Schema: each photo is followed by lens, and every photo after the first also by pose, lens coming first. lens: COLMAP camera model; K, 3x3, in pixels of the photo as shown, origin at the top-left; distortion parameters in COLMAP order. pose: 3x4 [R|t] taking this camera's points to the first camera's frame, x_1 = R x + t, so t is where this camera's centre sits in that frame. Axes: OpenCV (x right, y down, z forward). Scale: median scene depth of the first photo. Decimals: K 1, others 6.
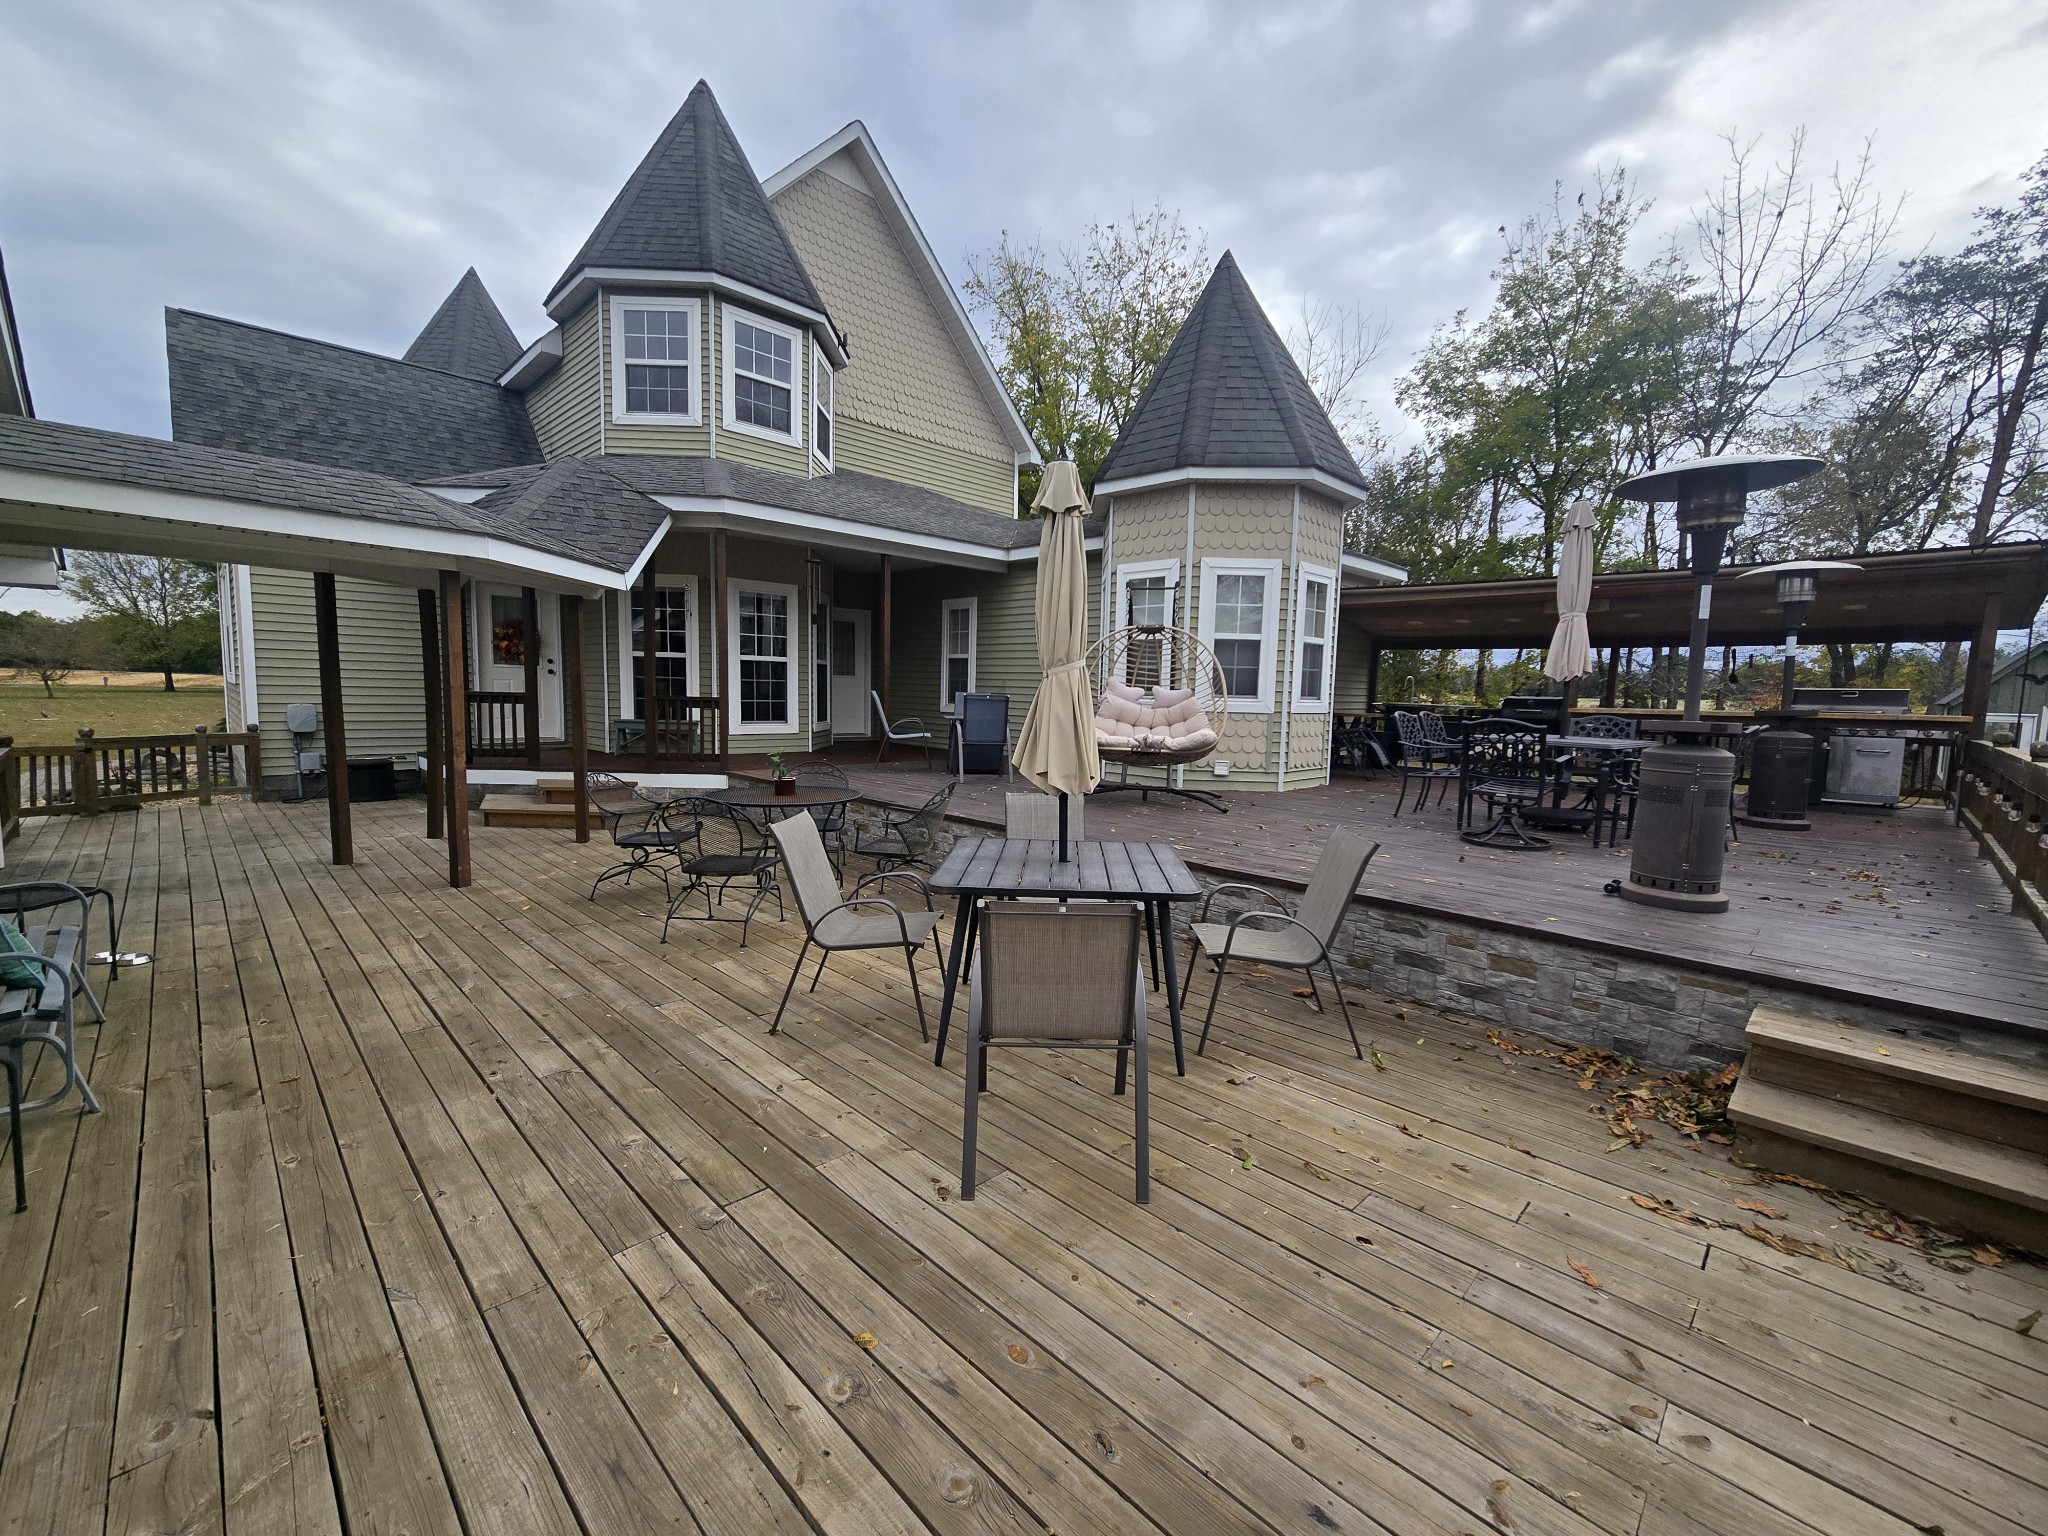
lens RADIAL K [[851.9, 0, 1024.0], [0, 851.9, 768.0], [0, 0, 1]] dist [0.004644, 0.000257]
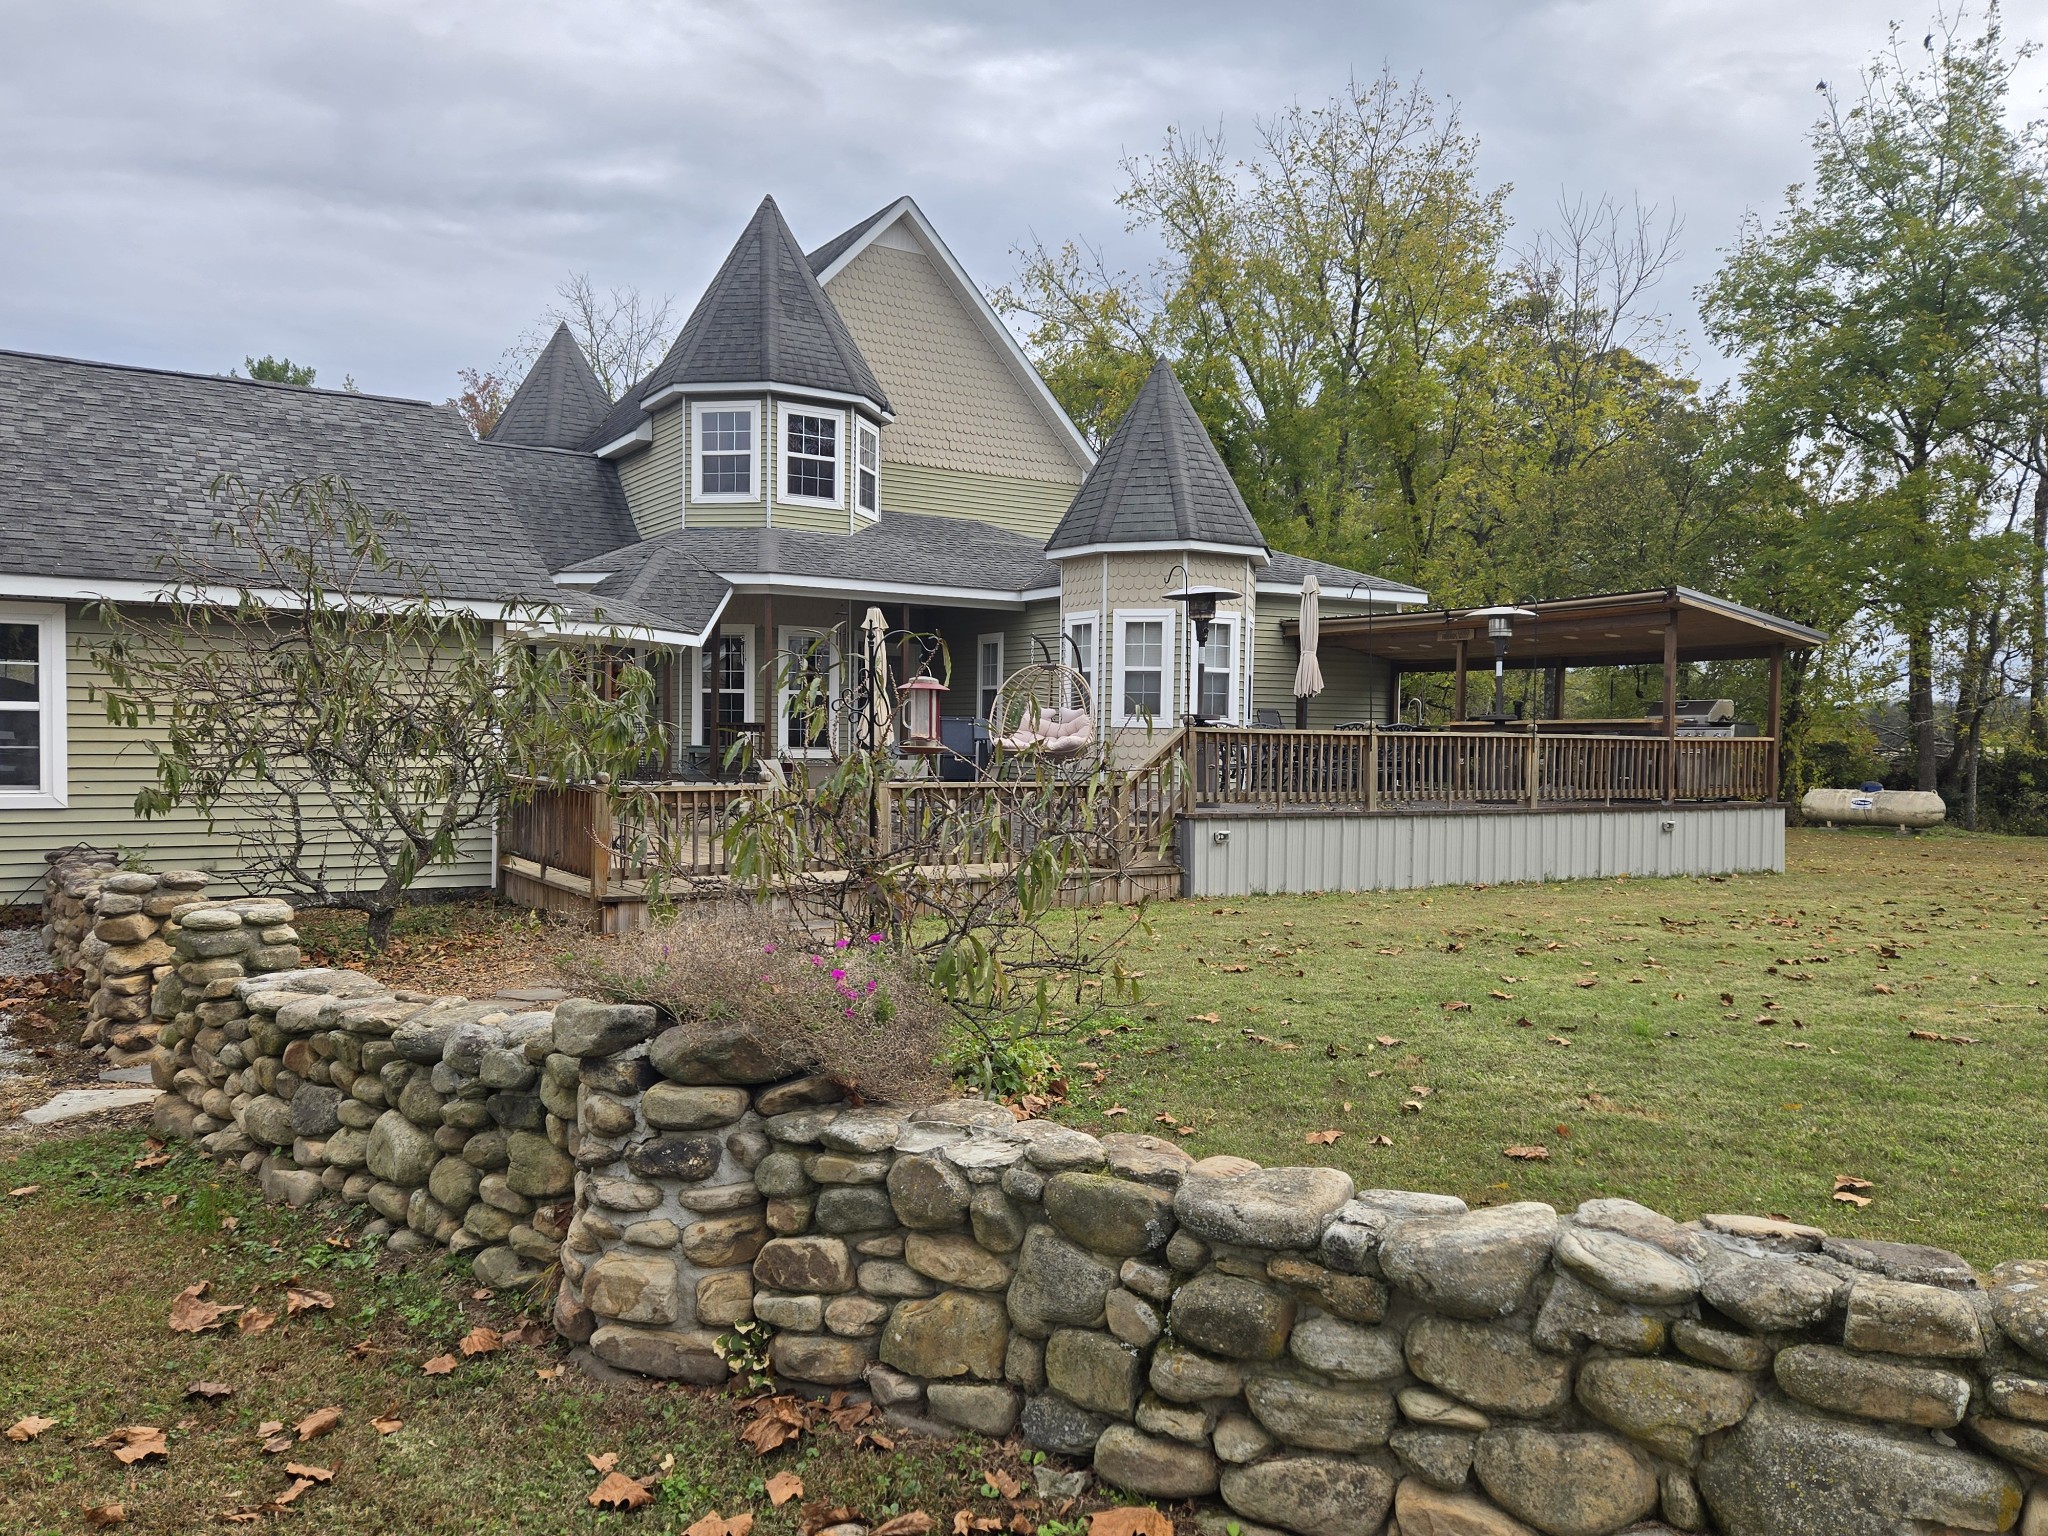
lens RADIAL K [[1649.7, 0, 1047.8], [0, 1649.7, 776.2], [0, 0, 1]] dist [0.100423, -0.155472]
pose [[0.976725, -0.007544, -0.214360, 0.517989], [-0.008910, 0.997092, -0.075687, 0.159256], [0.214308, 0.075835, 0.973818, -1.164606]]
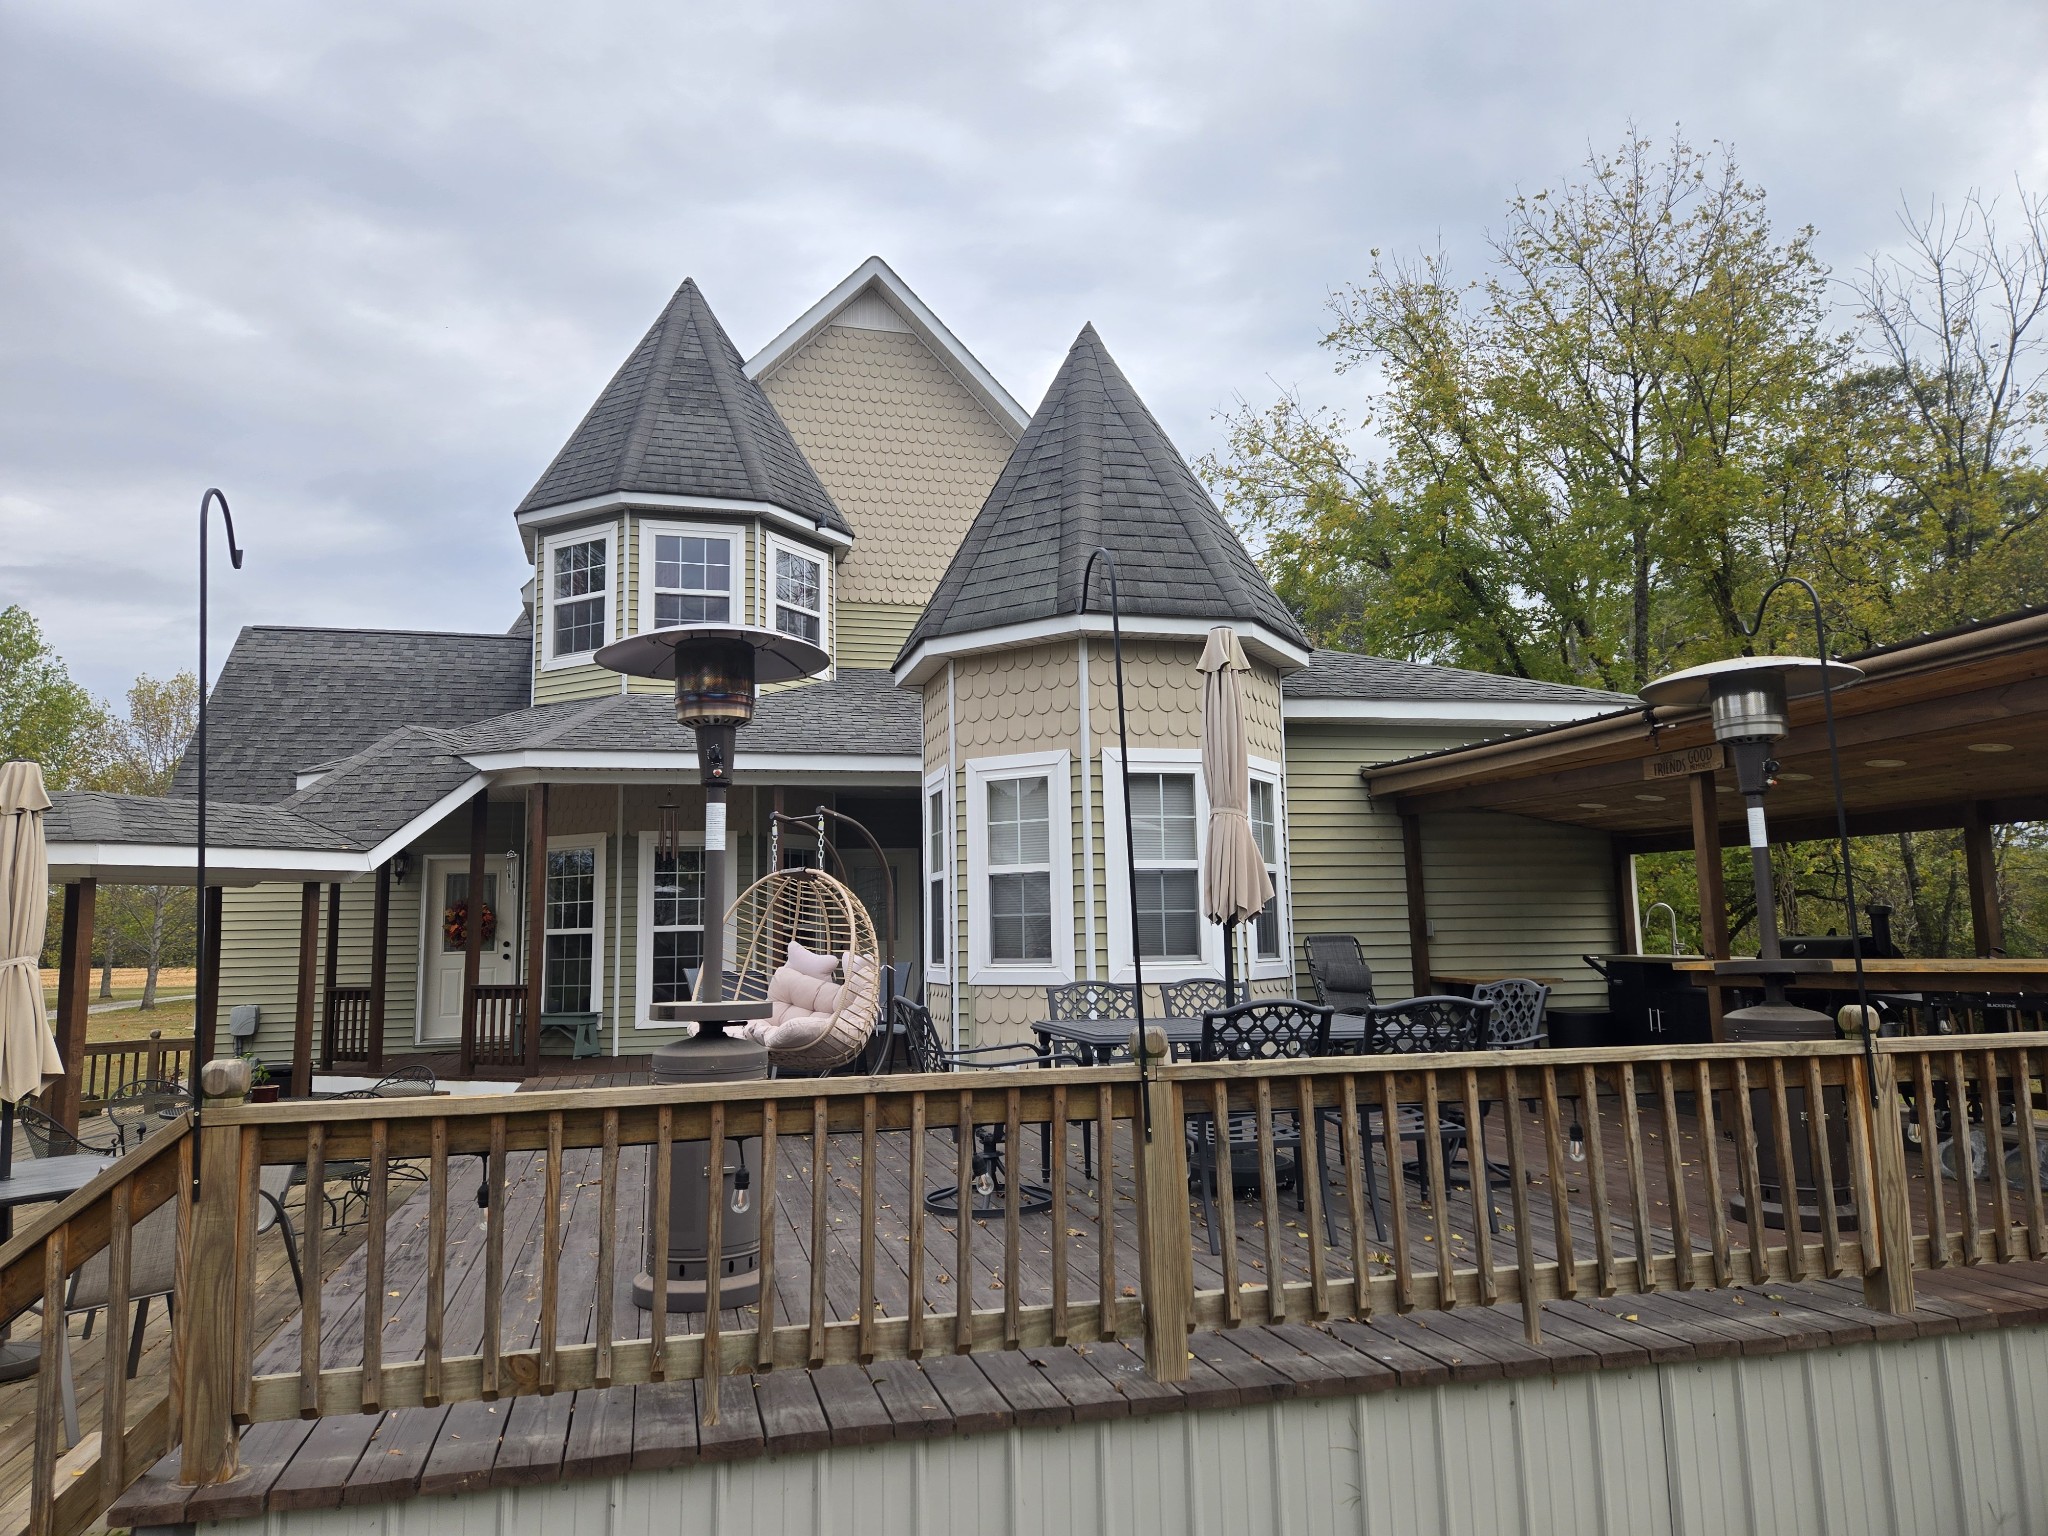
lens RADIAL K [[1363.1, 0, 1024.0], [0, 1363.1, 768.0], [0, 0, 1]] dist [0.063290, 0.000210]
pose [[0.864156, -0.107263, -0.491659, 0.632467], [-0.001930, 0.976305, -0.216389, -0.000354], [0.503220, 0.187943, 0.843473, 0.071691]]
